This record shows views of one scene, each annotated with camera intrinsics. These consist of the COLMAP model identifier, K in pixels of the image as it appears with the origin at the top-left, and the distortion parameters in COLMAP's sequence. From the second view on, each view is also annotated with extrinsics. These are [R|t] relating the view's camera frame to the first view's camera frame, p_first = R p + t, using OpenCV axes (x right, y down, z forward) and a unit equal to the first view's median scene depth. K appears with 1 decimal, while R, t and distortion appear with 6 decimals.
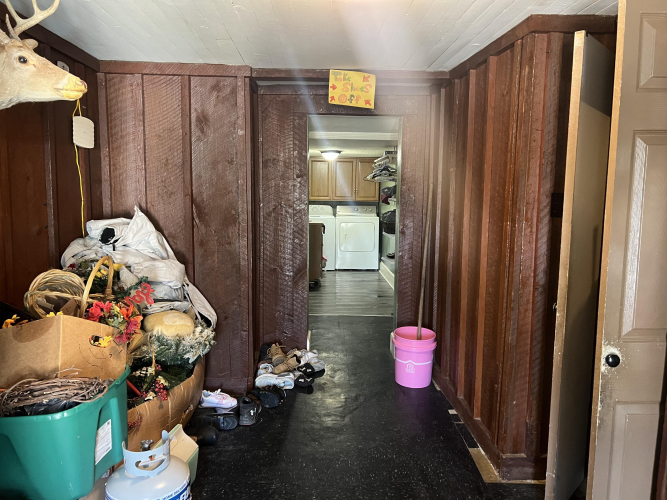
lens RADIAL K [[510.5, 0, 333.6], [0, 510.5, 248.4], [0, 0, 1]] dist [0.002062, 0.001091]
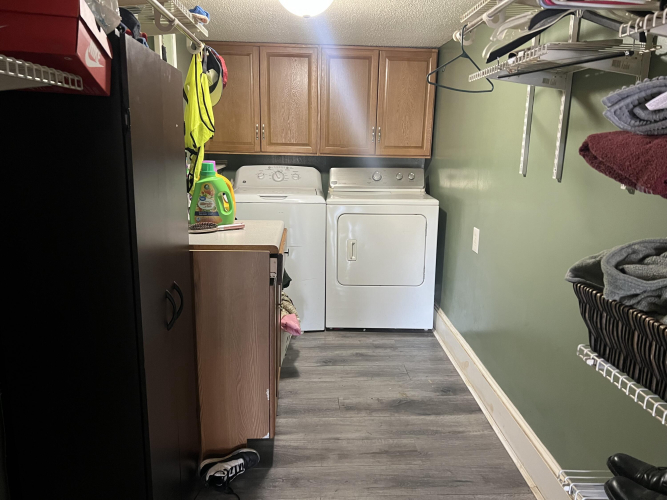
lens RADIAL K [[510.5, 0, 332.5], [0, 510.5, 250.9], [0, 0, 1]] dist [0.002062, 0.001091]
pose [[0.999936, 0.003350, 0.010838, 0.003778], [-0.004283, 0.996172, 0.087311, -0.053191], [-0.010504, -0.087352, 0.996122, 0.585756]]
